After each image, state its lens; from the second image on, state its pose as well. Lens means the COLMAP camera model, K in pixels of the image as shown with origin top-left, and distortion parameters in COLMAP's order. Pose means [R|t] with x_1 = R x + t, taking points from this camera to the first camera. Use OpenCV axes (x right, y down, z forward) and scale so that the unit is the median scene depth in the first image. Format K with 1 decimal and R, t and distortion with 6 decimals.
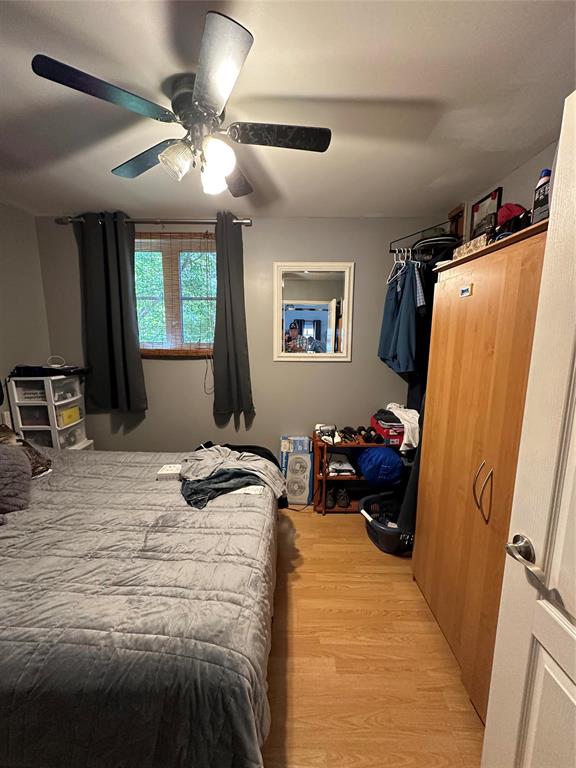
lens RADIAL K [[304.1, 0, 288.0], [0, 304.1, 384.0], [0, 0, 1]] dist [-0.000607, 0.000230]
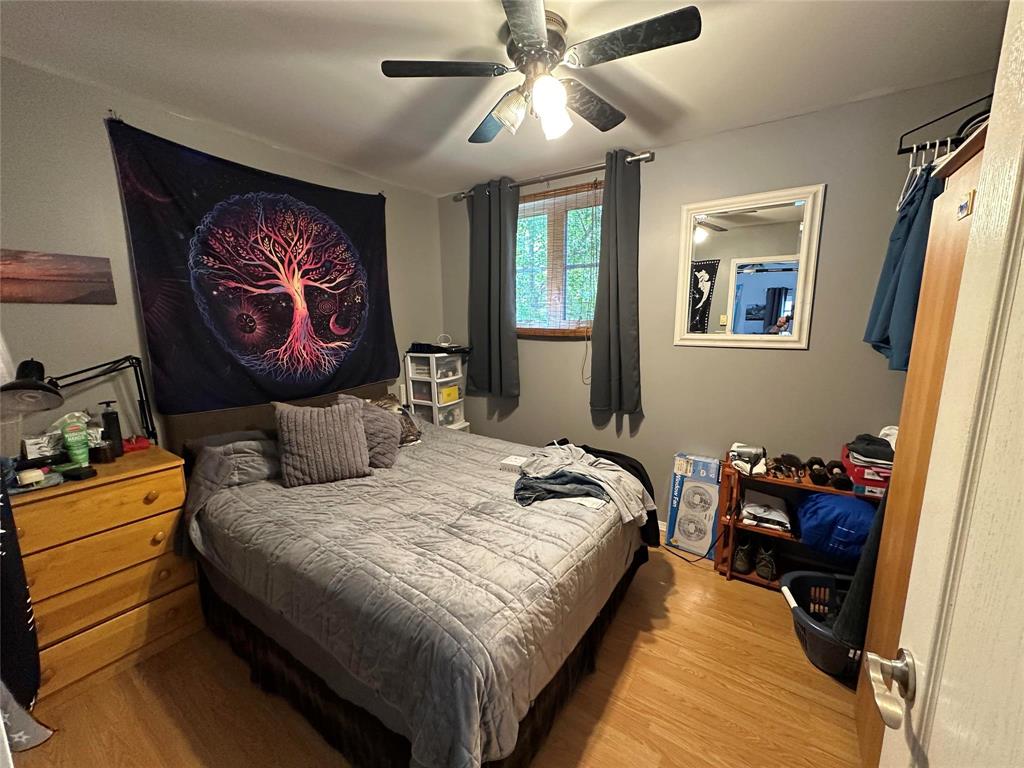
lens RADIAL K [[405.5, 0, 513.5], [0, 405.5, 384.7], [0, 0, 1]] dist [-0.000607, 0.000230]
pose [[0.835060, 0.078506, -0.544528, 0.193434], [-0.074113, 0.996797, 0.030055, 0.019029], [0.545144, 0.015259, 0.838204, 0.000440]]
